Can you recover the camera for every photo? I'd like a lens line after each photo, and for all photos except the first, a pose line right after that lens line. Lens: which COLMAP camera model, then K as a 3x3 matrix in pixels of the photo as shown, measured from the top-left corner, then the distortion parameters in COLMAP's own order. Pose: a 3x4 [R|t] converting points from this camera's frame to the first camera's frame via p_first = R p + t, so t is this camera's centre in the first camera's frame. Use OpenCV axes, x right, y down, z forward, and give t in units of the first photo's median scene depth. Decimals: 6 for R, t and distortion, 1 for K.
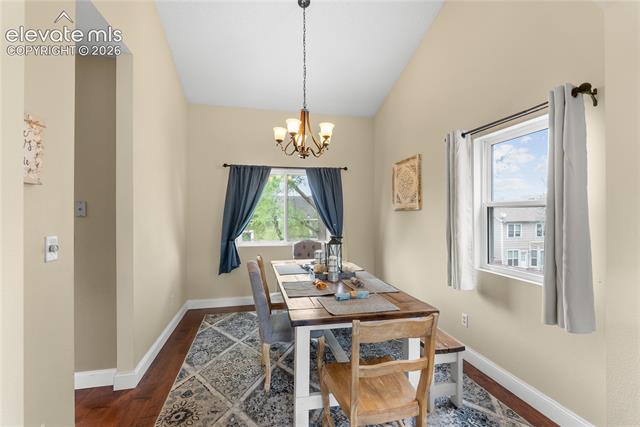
lens RADIAL K [[285.8, 0, 319.0], [0, 285.8, 213.7], [0, 0, 1]] dist [-0.004070, -0.000734]
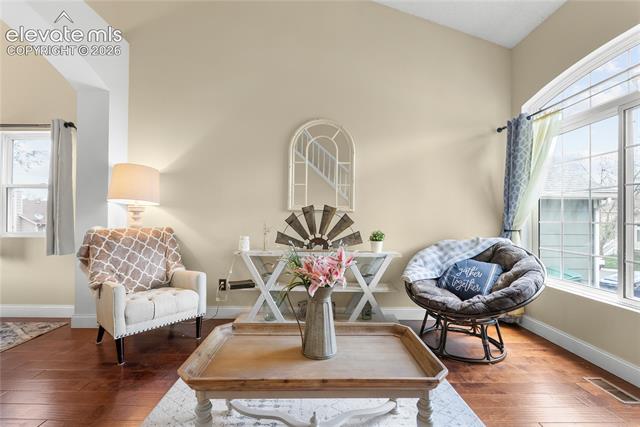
lens RADIAL K [[285.8, 0, 318.1], [0, 285.8, 217.4], [0, 0, 1]] dist [-0.004070, -0.000734]
pose [[0.221682, 0.010535, 0.975062, -0.298911], [-0.007334, 0.999931, -0.009136, 0.099828], [-0.975091, -0.005126, 0.221744, -0.568722]]
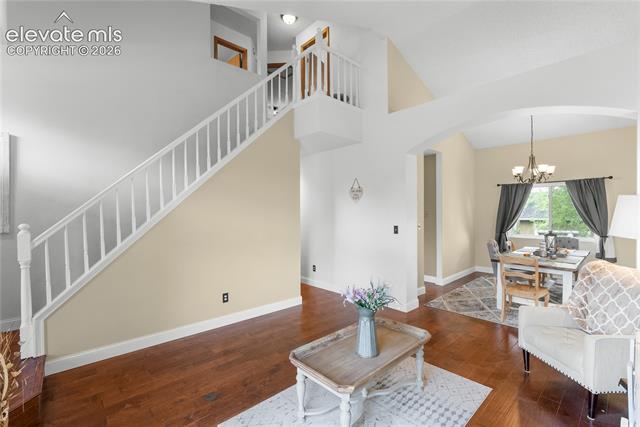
lens RADIAL K [[285.8, 0, 321.5], [0, 285.8, 215.3], [0, 0, 1]] dist [-0.004070, -0.000734]
pose [[0.514996, 0.010930, -0.857123, 0.756891], [0.005001, 0.999863, 0.015756, -0.043343], [0.857178, -0.012401, 0.514871, -0.954483]]
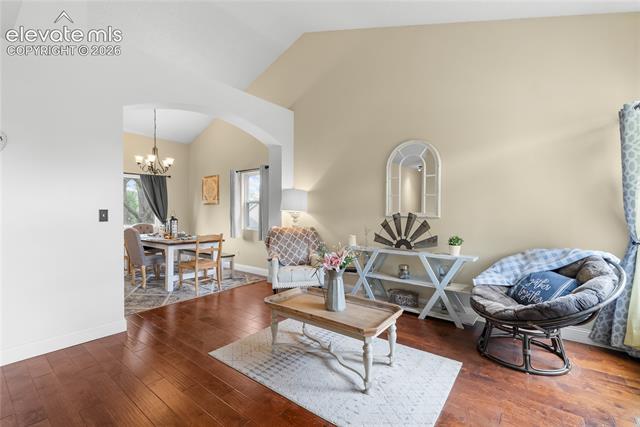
lens RADIAL K [[285.8, 0, 323.0], [0, 285.8, 213.2], [0, 0, 1]] dist [-0.004070, -0.000734]
pose [[0.773815, 0.000160, 0.633412, -0.376077], [-0.004392, 0.999977, 0.005113, 0.042069], [-0.633396, -0.006738, 0.773798, -1.102803]]
